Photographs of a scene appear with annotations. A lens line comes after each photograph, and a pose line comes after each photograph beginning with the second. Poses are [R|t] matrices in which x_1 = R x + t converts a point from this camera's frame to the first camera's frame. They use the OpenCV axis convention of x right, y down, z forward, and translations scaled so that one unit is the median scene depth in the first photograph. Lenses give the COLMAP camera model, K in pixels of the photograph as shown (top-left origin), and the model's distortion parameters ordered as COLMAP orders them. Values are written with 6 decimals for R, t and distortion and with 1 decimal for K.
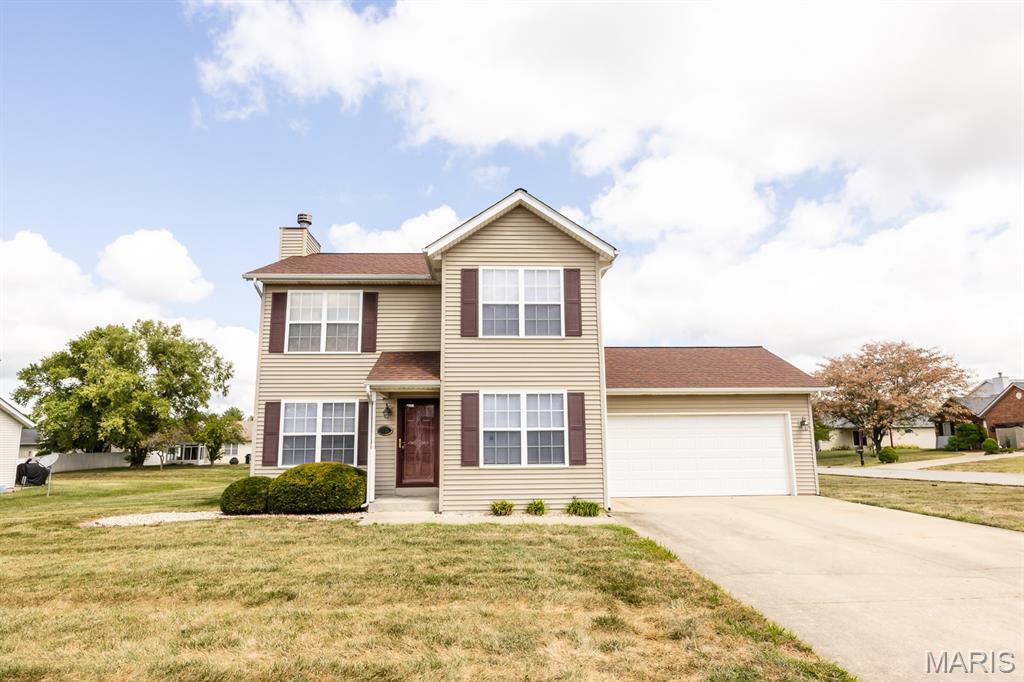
lens RADIAL K [[574.0, 0, 512.8], [0, 574.0, 353.1], [0, 0, 1]] dist [0.040416, 0.000062]
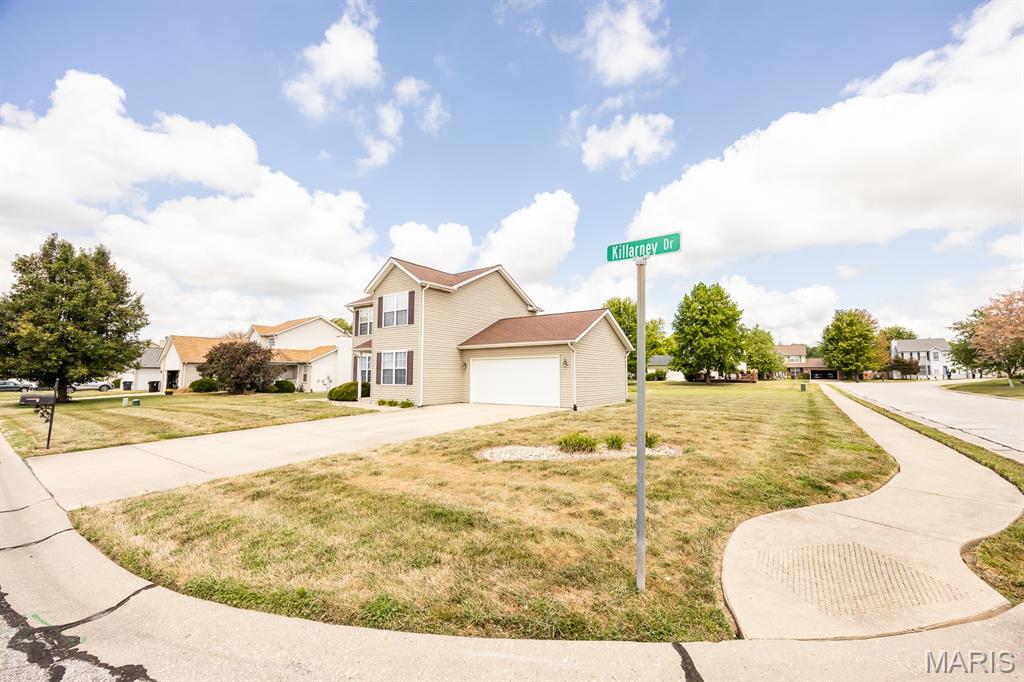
lens RADIAL K [[406.0, 0, 522.7], [0, 406.0, 343.4], [0, 0, 1]] dist [0.002171, 0.000275]
pose [[0.803683, -0.035551, -0.593994, 1.284809], [0.090651, 0.993877, 0.063168, -0.016032], [0.588112, -0.104613, 0.801985, 0.045732]]
